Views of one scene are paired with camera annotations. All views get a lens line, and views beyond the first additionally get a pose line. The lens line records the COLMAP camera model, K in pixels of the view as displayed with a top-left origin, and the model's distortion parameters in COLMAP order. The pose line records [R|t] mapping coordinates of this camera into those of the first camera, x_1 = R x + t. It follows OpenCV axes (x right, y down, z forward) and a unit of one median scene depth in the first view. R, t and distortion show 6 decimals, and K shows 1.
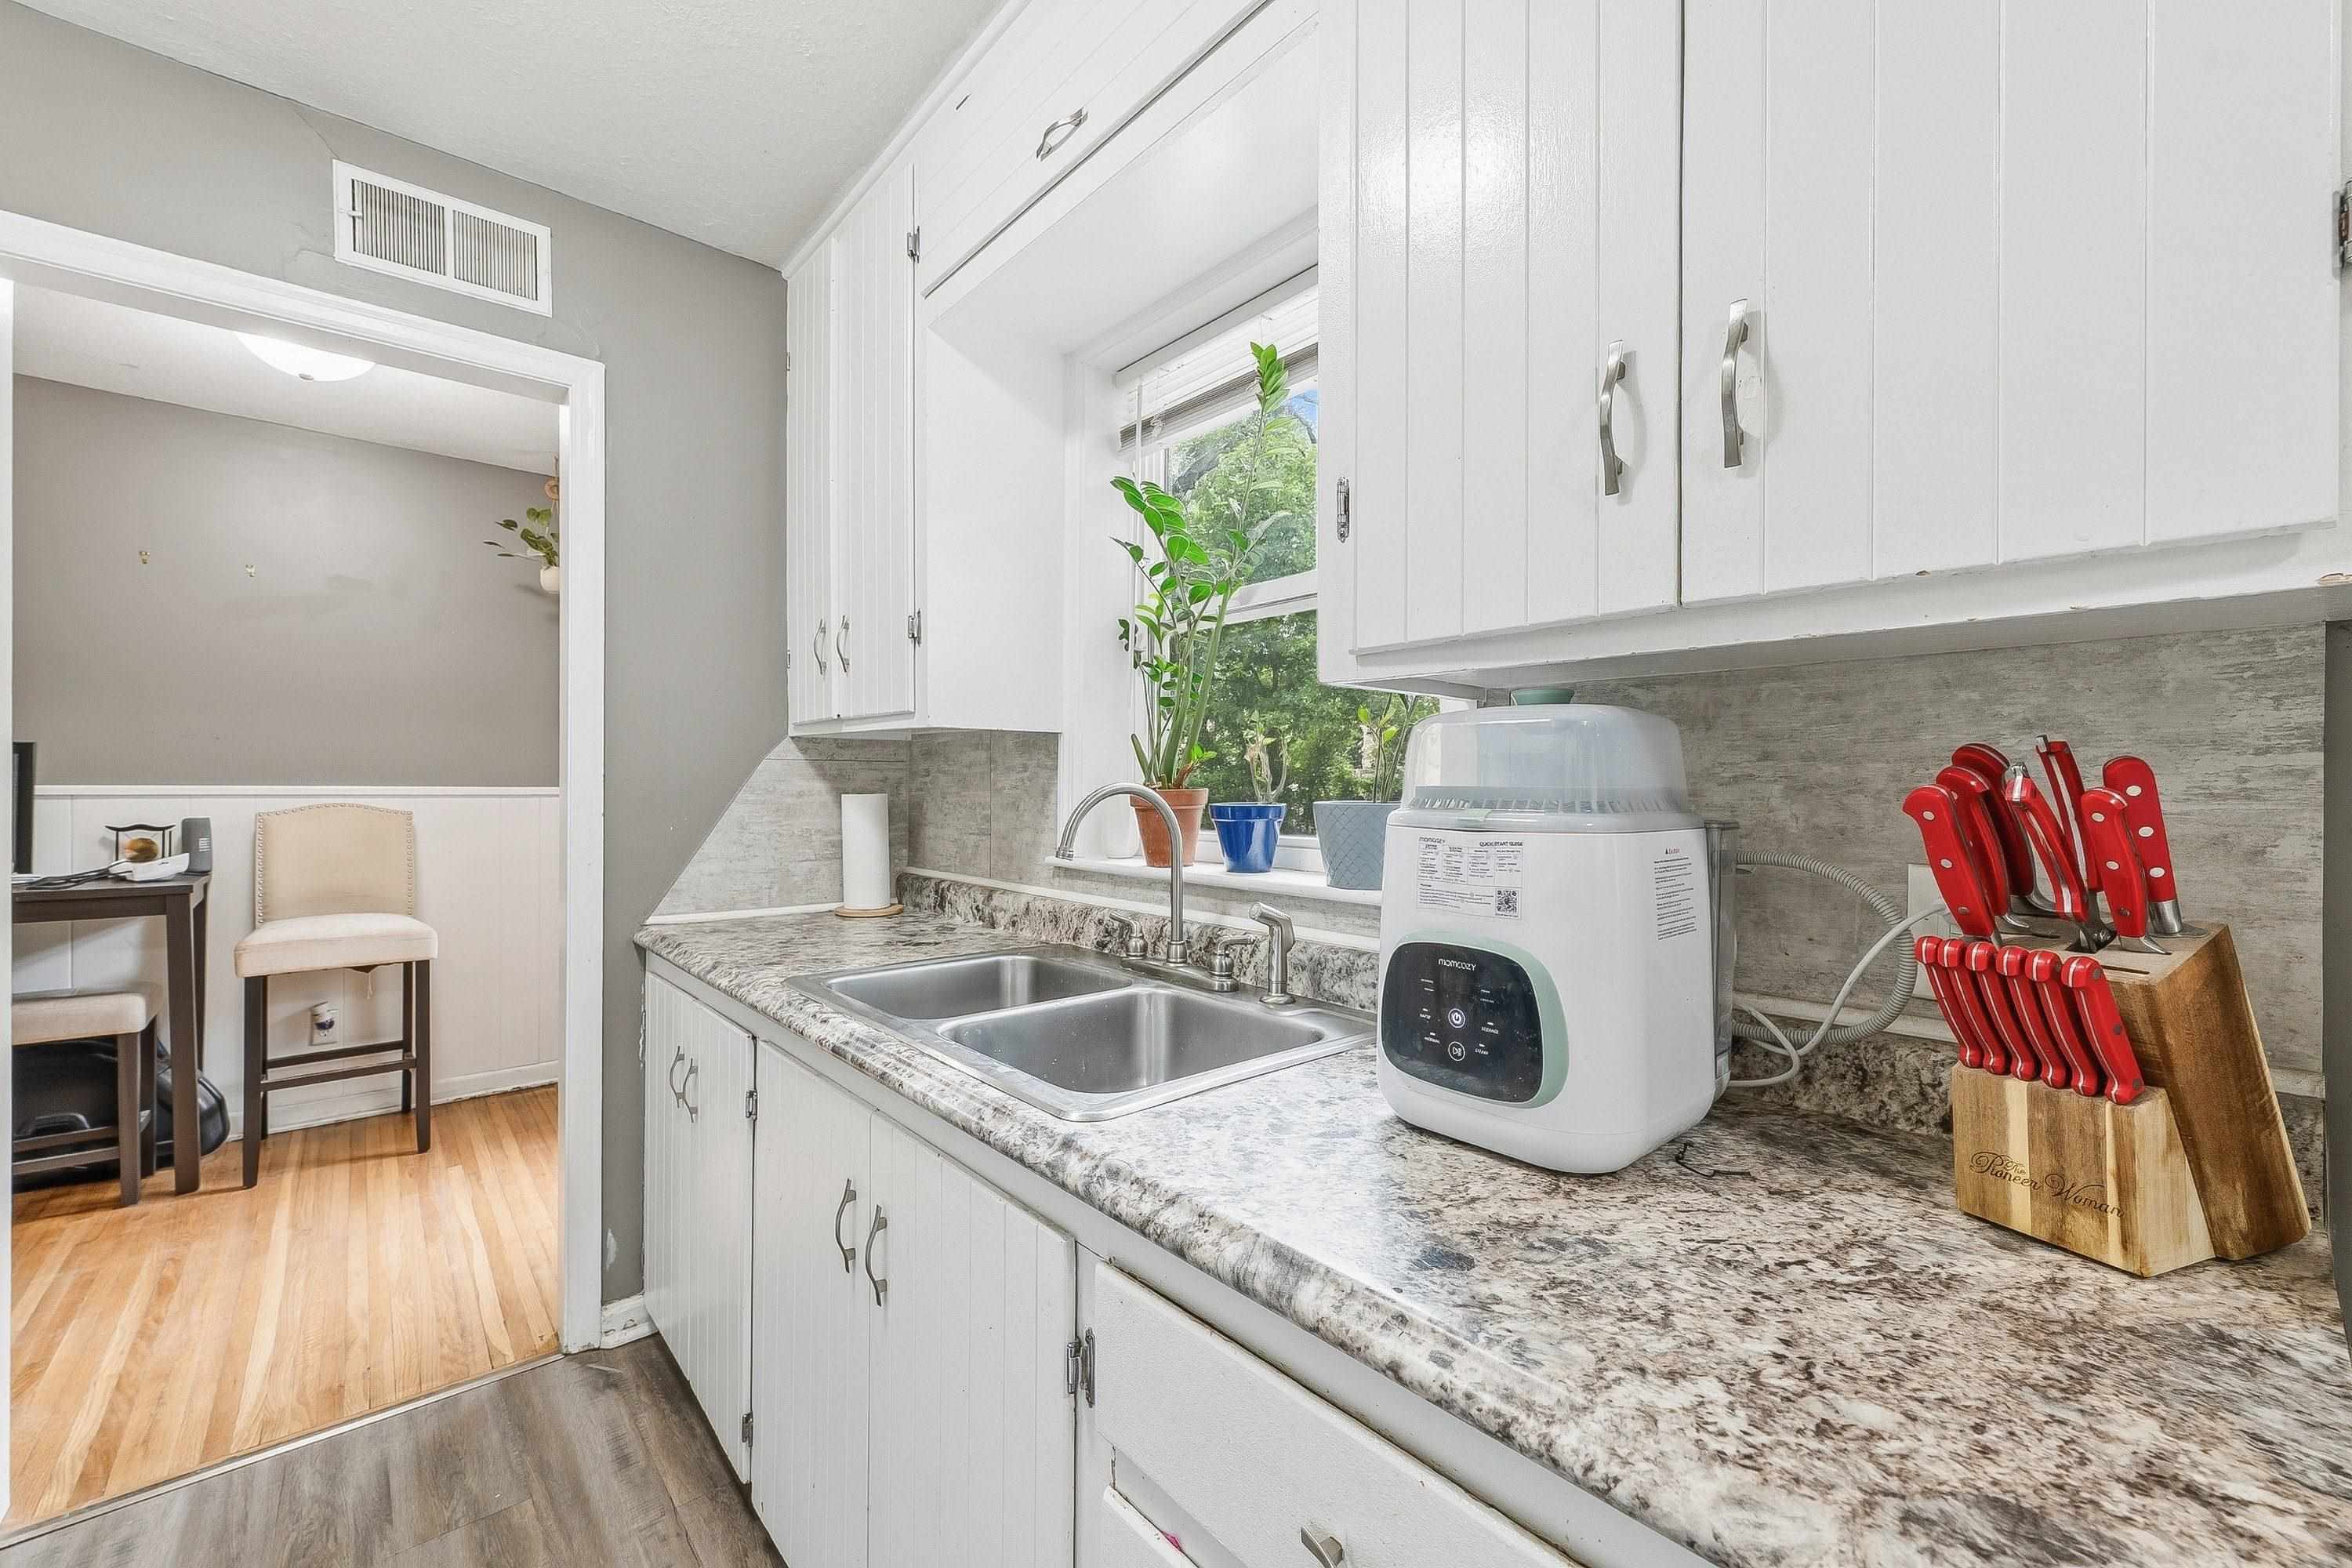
lens RADIAL K [[937.1, 0, 1186.8], [0, 937.1, 788.4], [0, 0, 1]] dist [-0.001844, 0.000658]
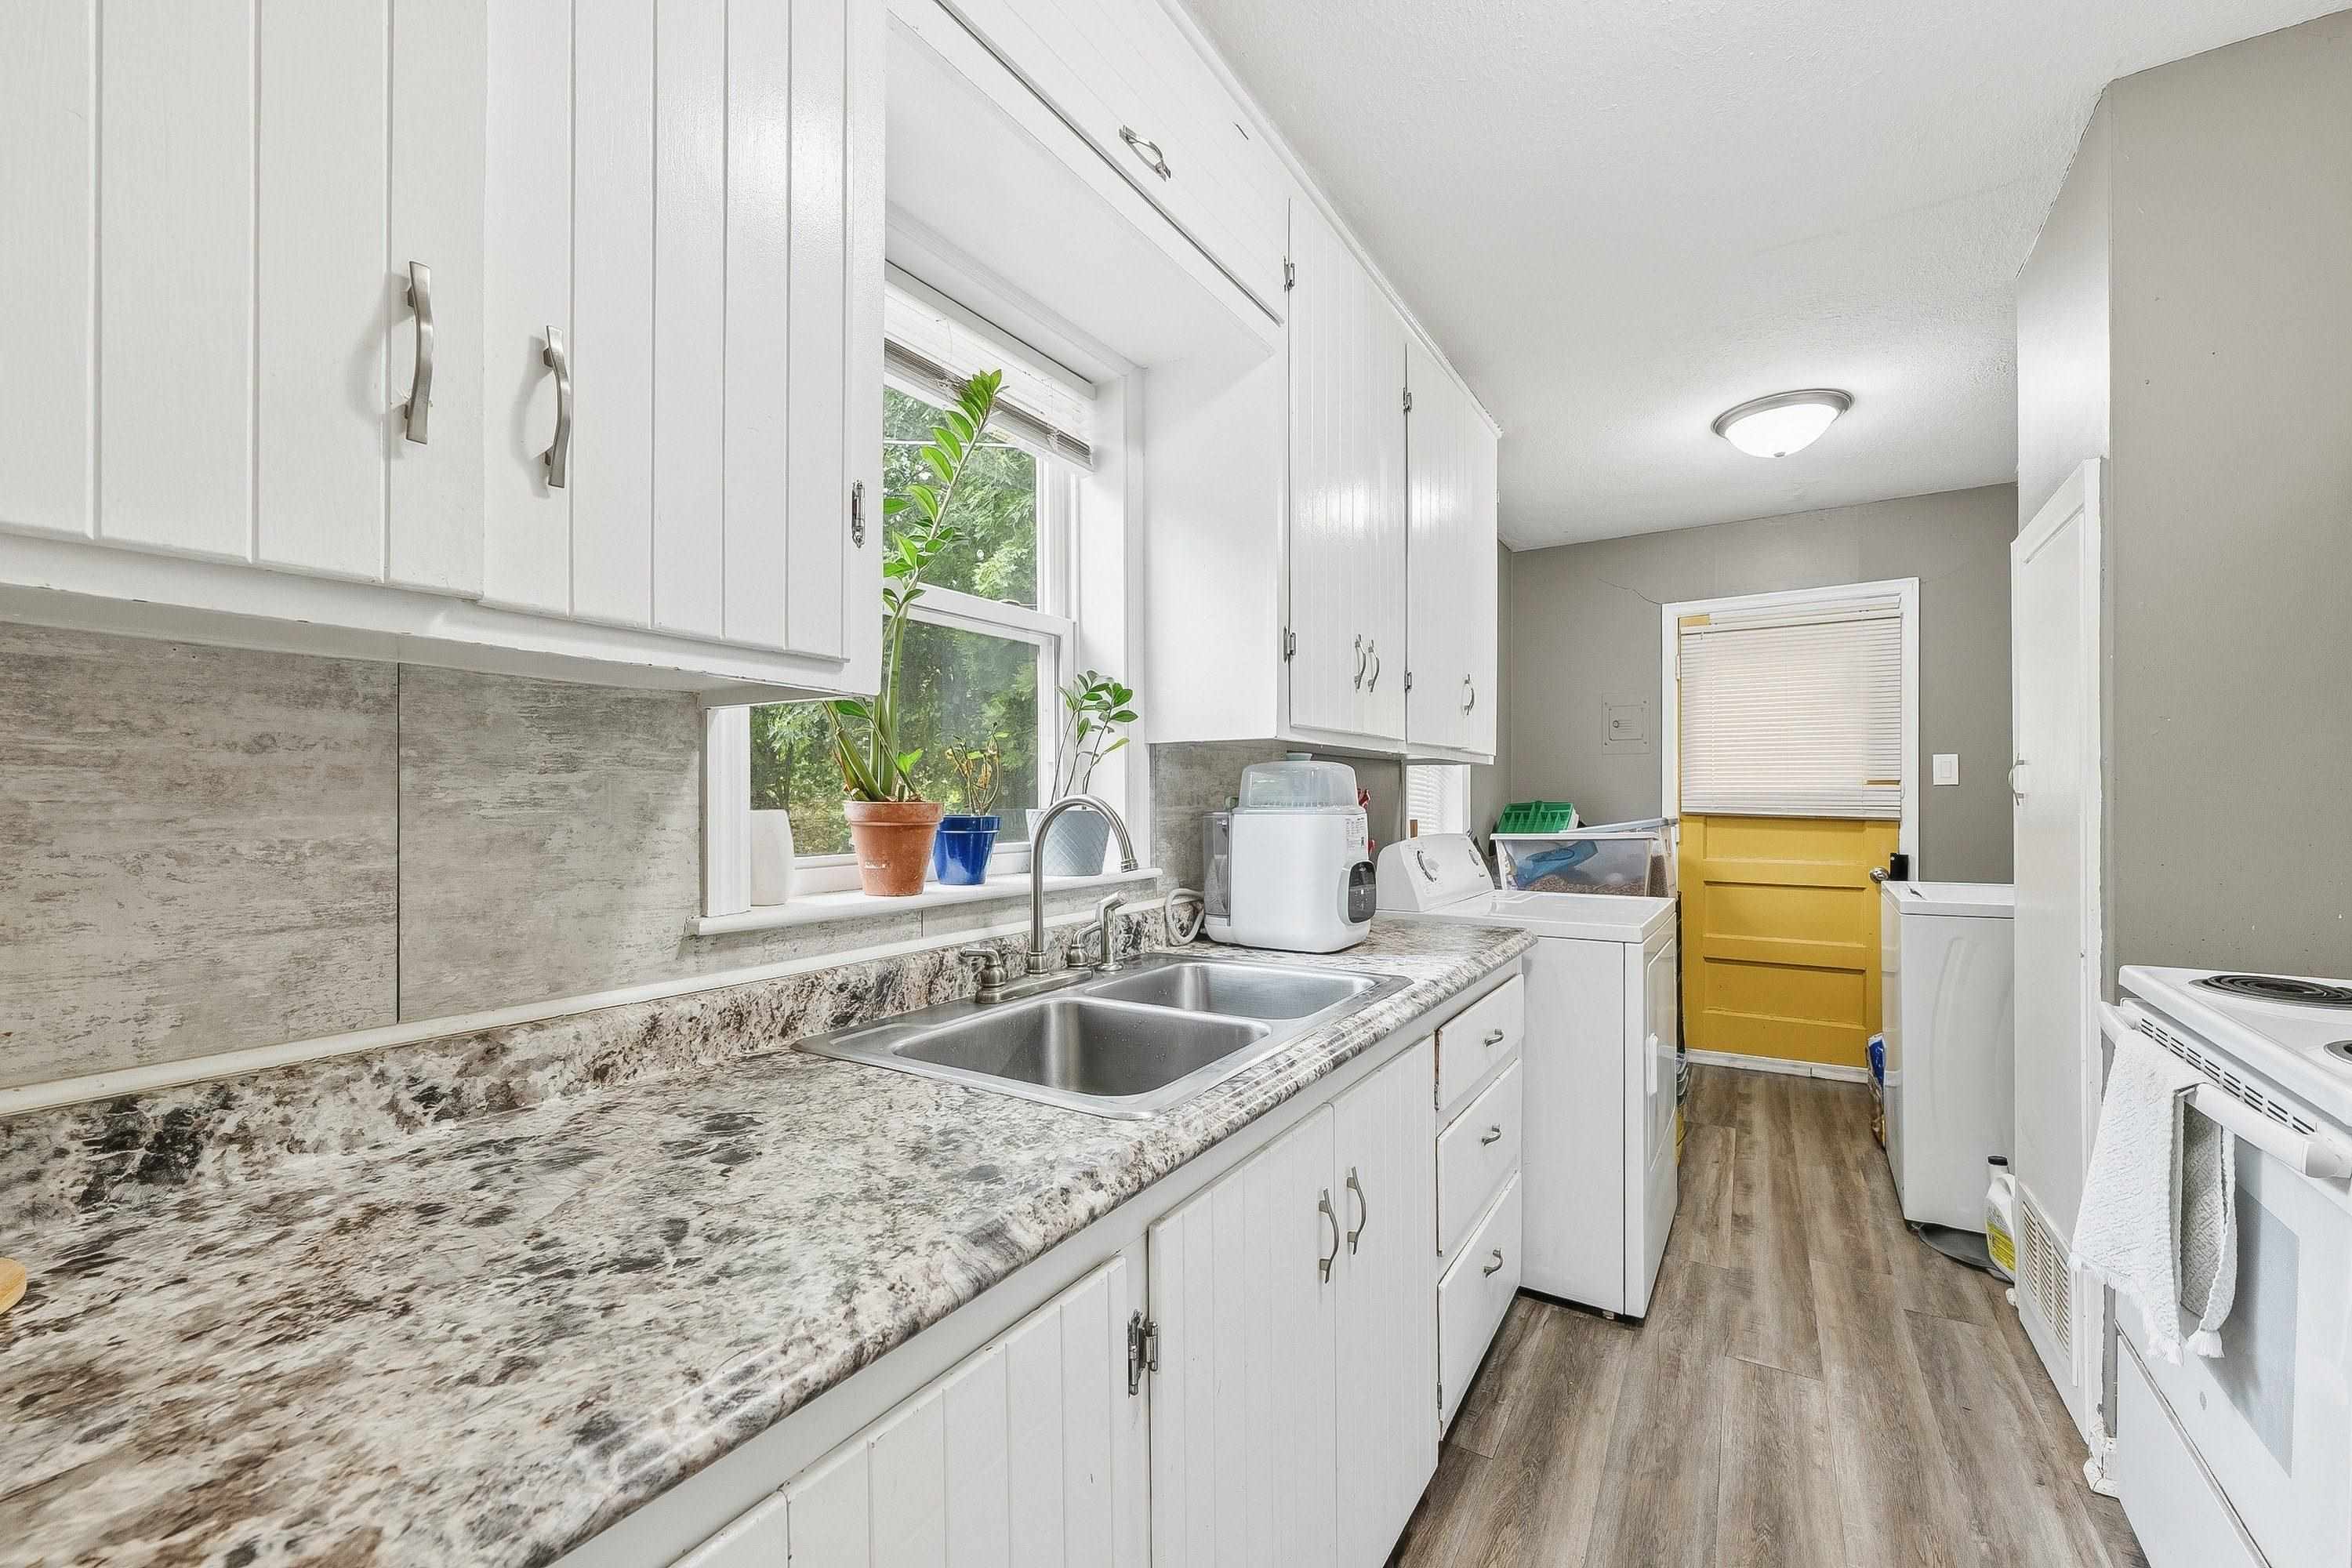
lens RADIAL K [[937.1, 0, 1144.3], [0, 937.1, 808.7], [0, 0, 1]] dist [-0.001844, 0.000658]
pose [[-0.276066, -0.012481, 0.961058, -0.832310], [-0.001571, 0.999920, 0.012534, -0.005189], [-0.961137, 0.001950, -0.276064, 0.954615]]
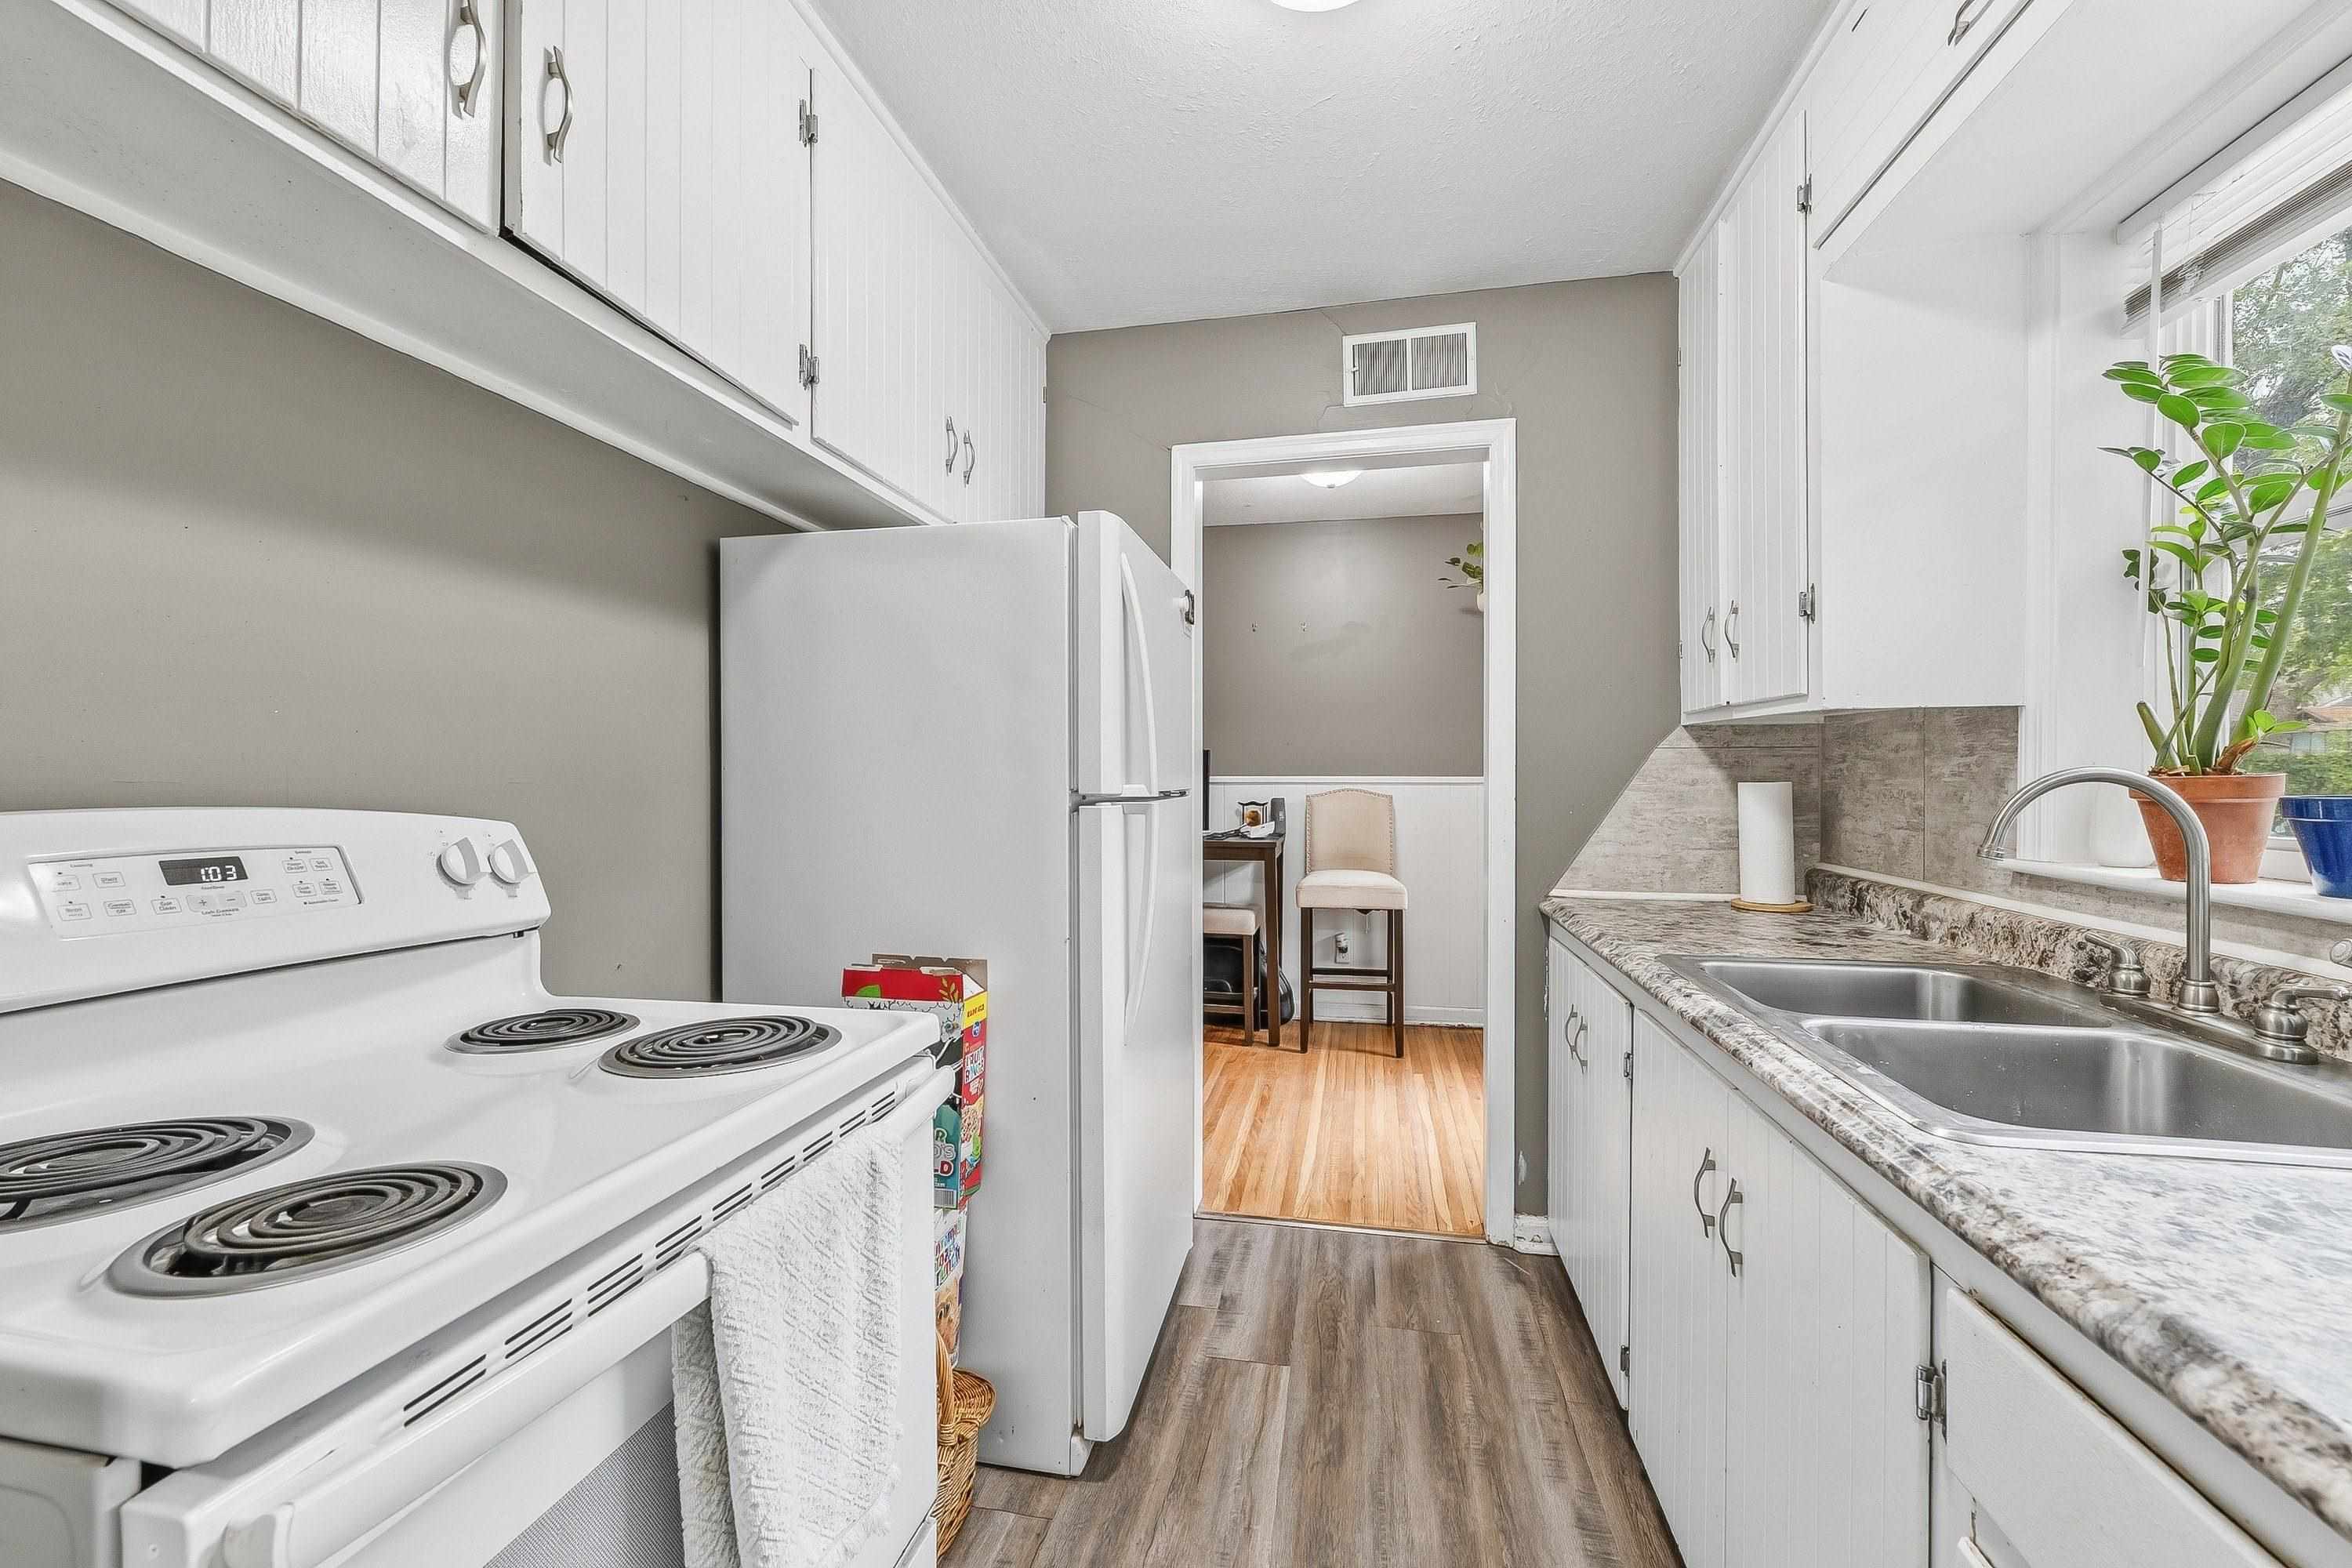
lens RADIAL K [[937.1, 0, 1164.6], [0, 937.1, 786.9], [0, 0, 1]] dist [-0.001844, 0.000658]
pose [[0.594439, 0.005675, -0.804120, 0.077398], [0.002589, 0.999956, 0.008971, 0.000978], [0.804136, -0.007414, 0.594399, -0.071731]]
